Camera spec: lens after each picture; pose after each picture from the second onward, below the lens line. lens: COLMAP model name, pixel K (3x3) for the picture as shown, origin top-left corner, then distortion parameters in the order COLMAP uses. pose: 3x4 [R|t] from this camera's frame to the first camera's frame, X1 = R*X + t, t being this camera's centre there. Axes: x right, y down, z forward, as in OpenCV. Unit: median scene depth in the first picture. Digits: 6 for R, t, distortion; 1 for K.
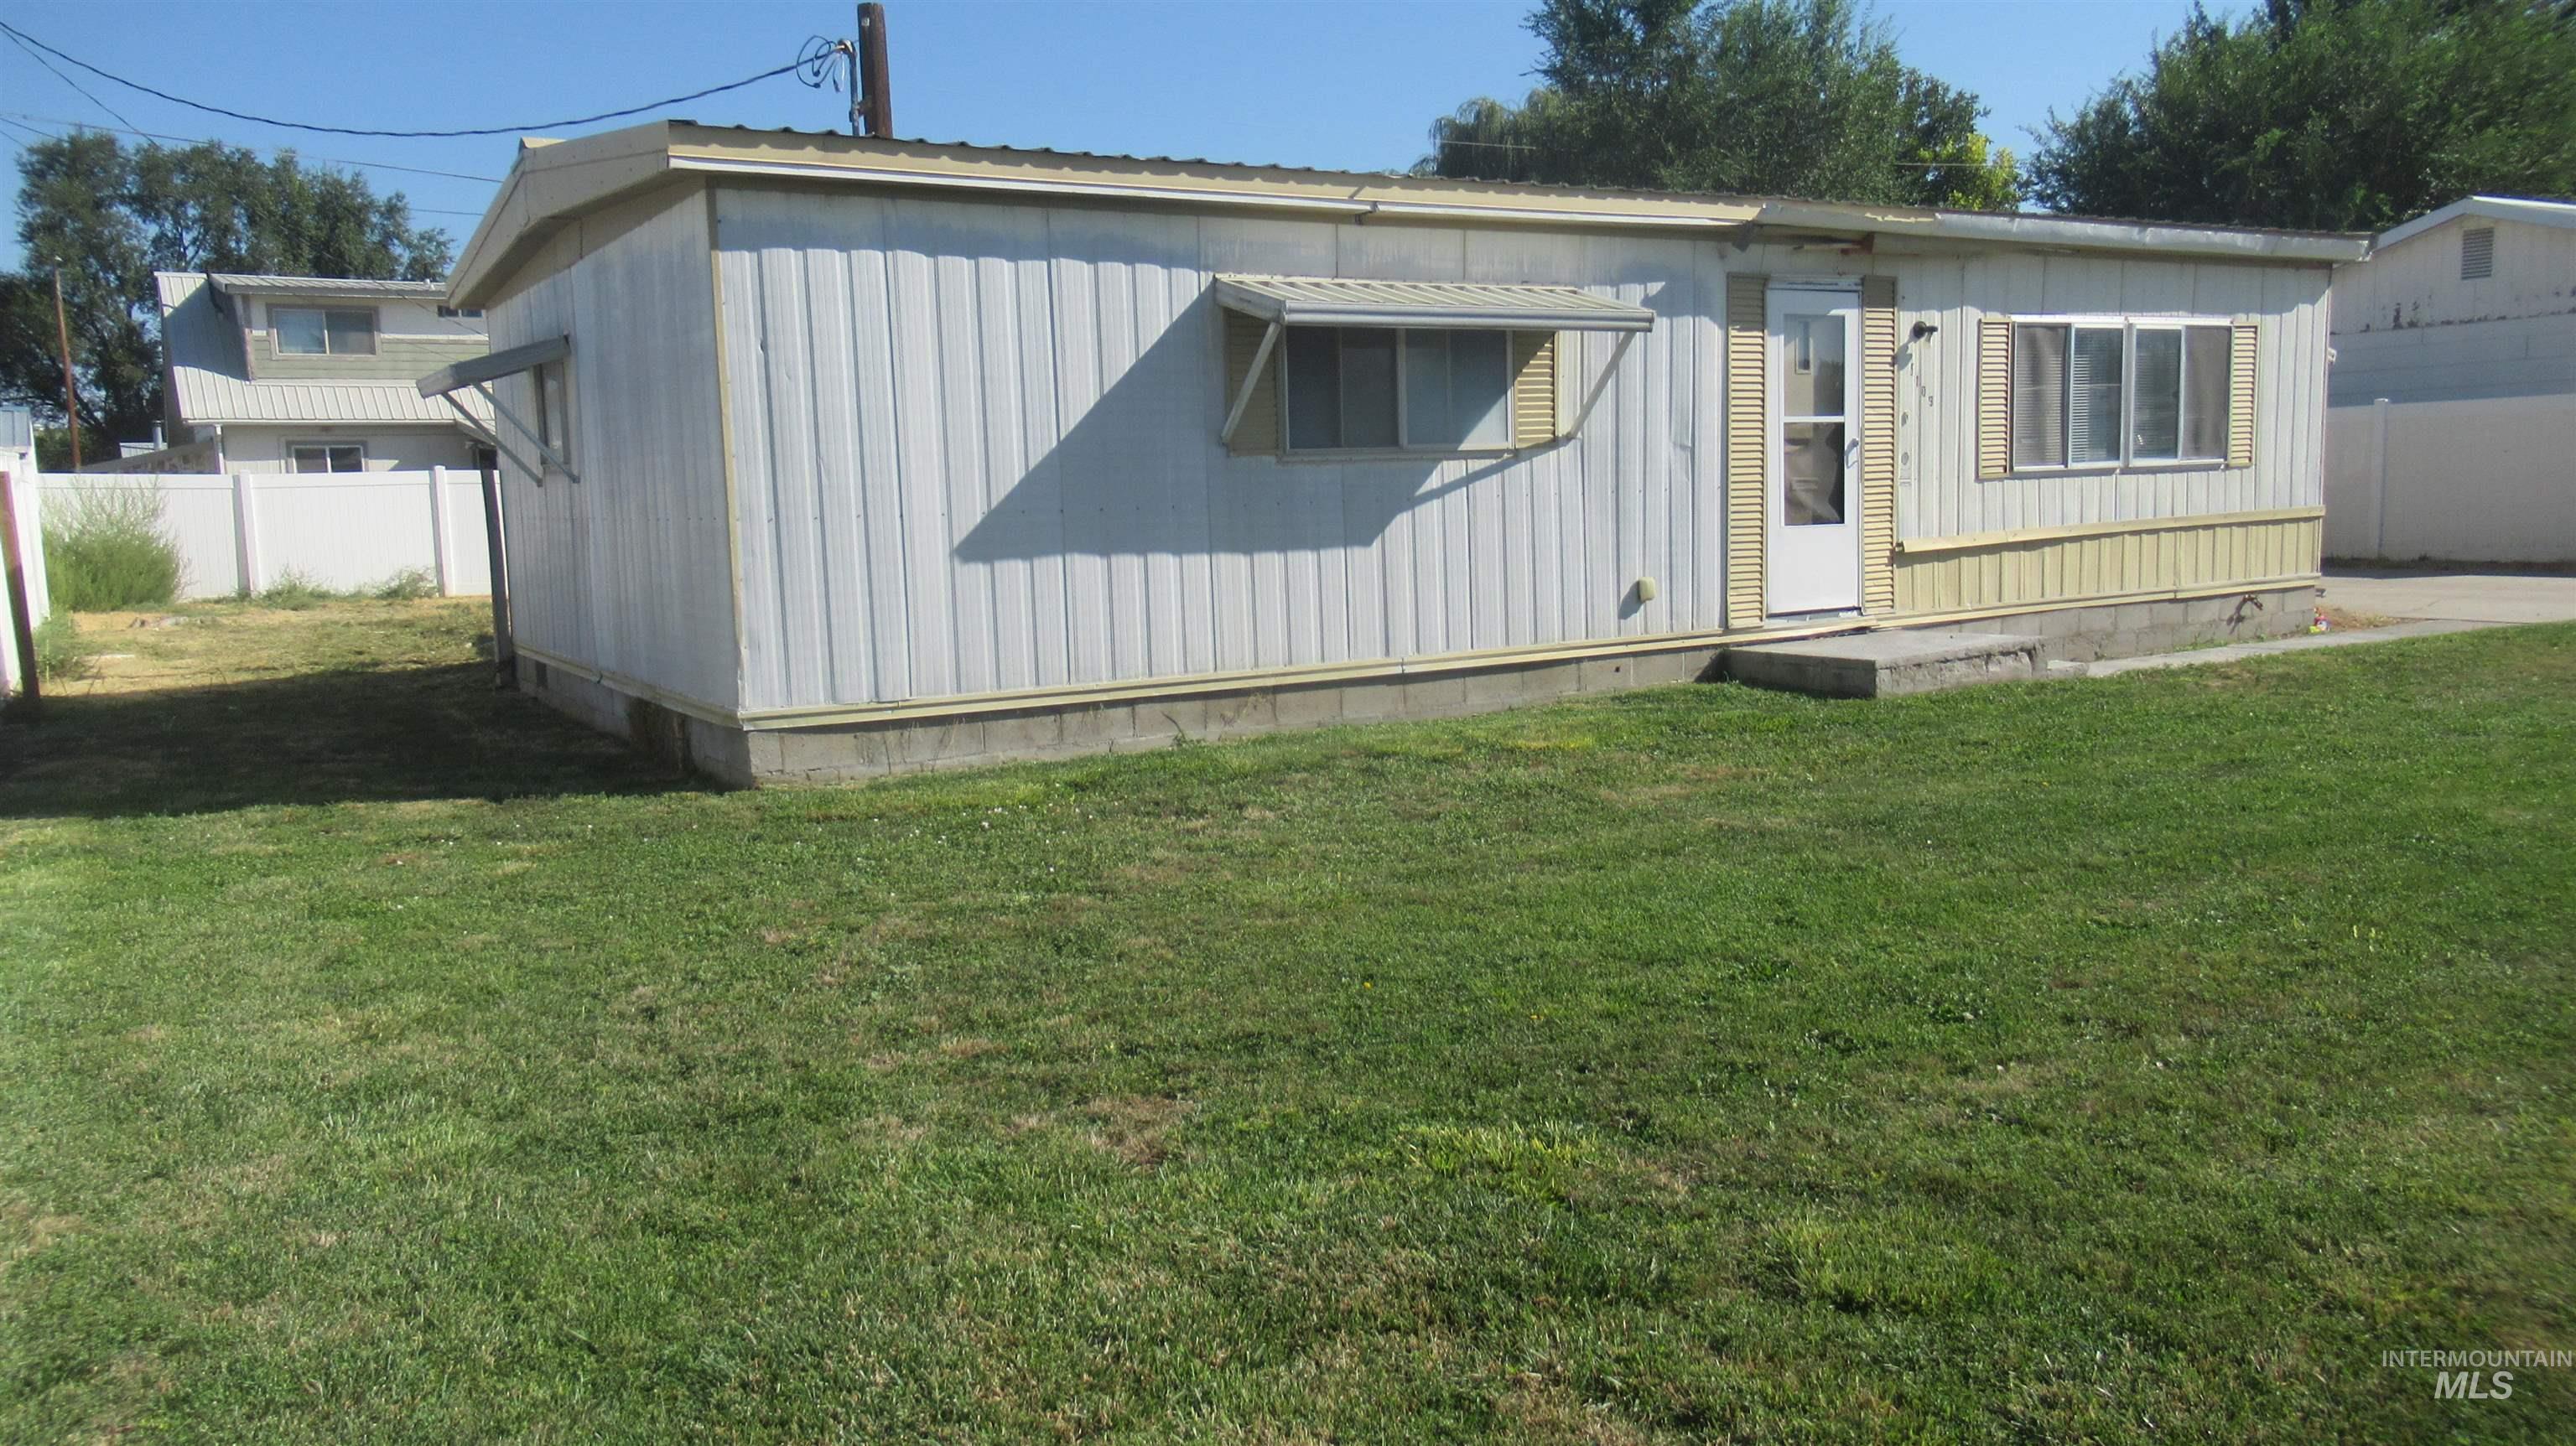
lens RADIAL K [[1922.4, 0, 1269.4], [0, 1922.4, 731.8], [0, 0, 1]] dist [0.002114, -0.008791]
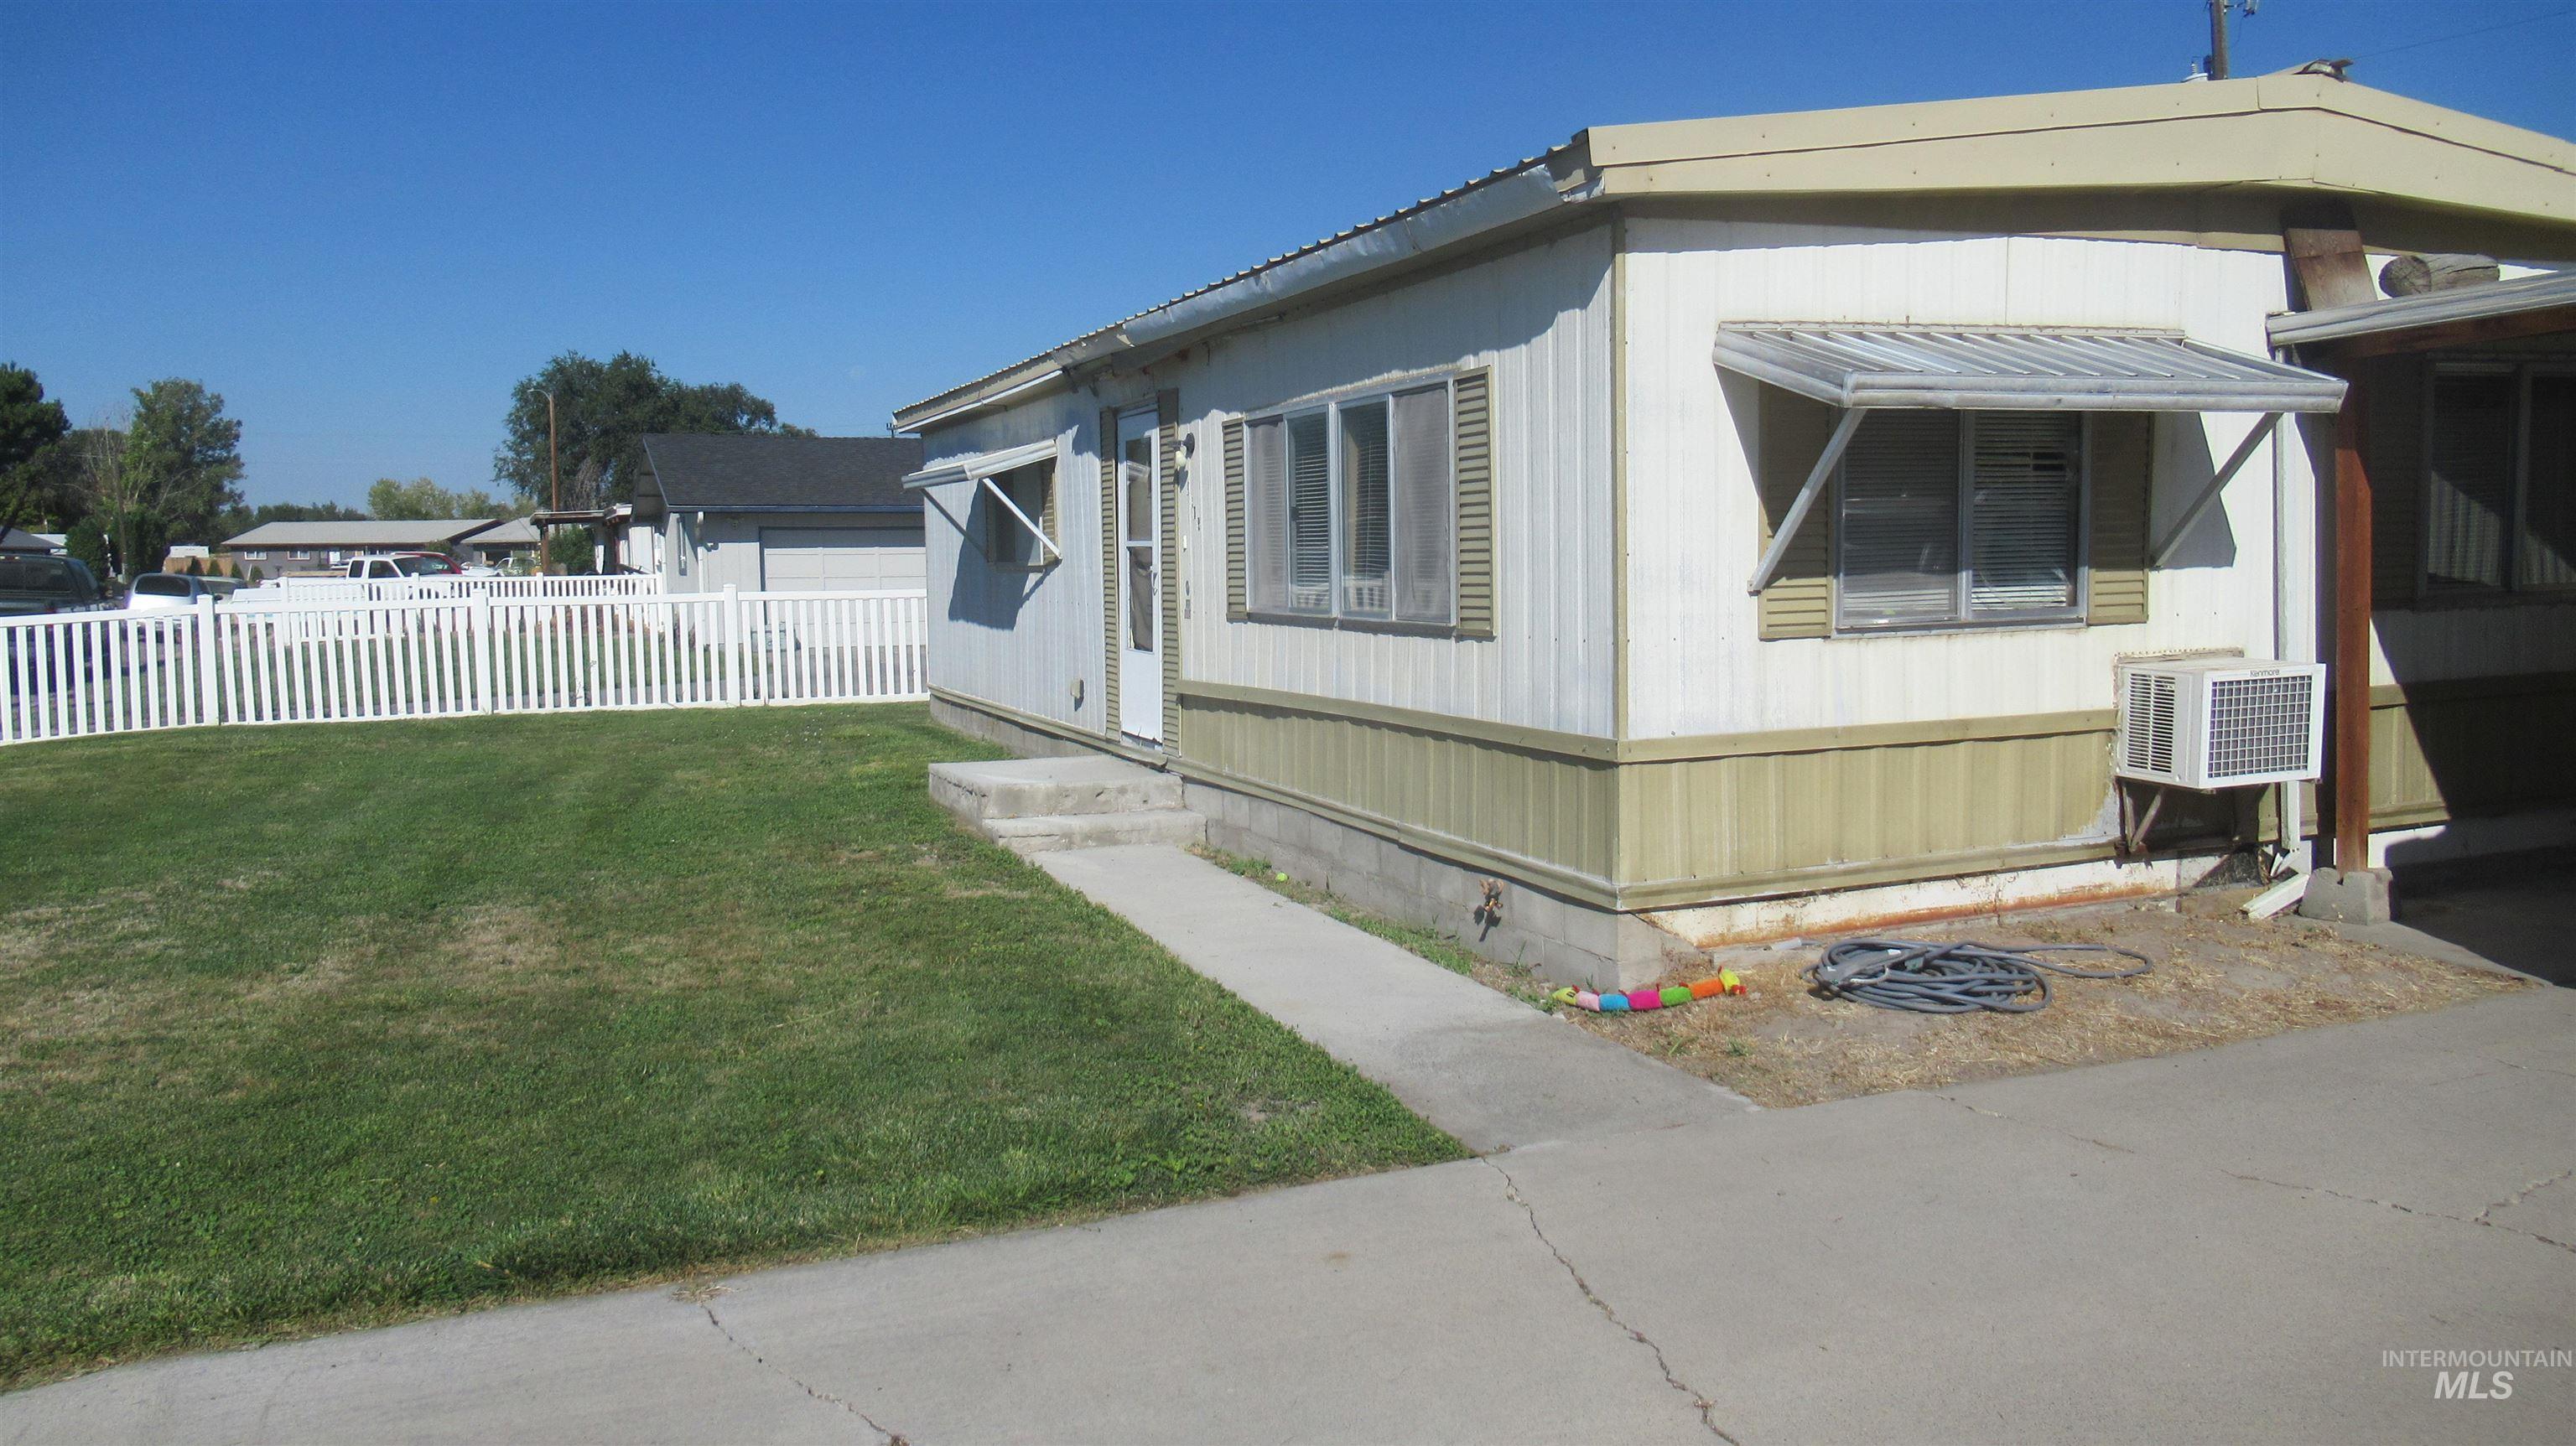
lens RADIAL K [[1922.4, 0, 1269.4], [0, 1922.4, 731.8], [0, 0, 1]] dist [0.002114, -0.008791]
pose [[-0.168919, 0.120418, -0.978246, 1.215393], [-0.121636, 0.982375, 0.141930, -0.210085], [0.978096, 0.142965, -0.151295, 1.194735]]
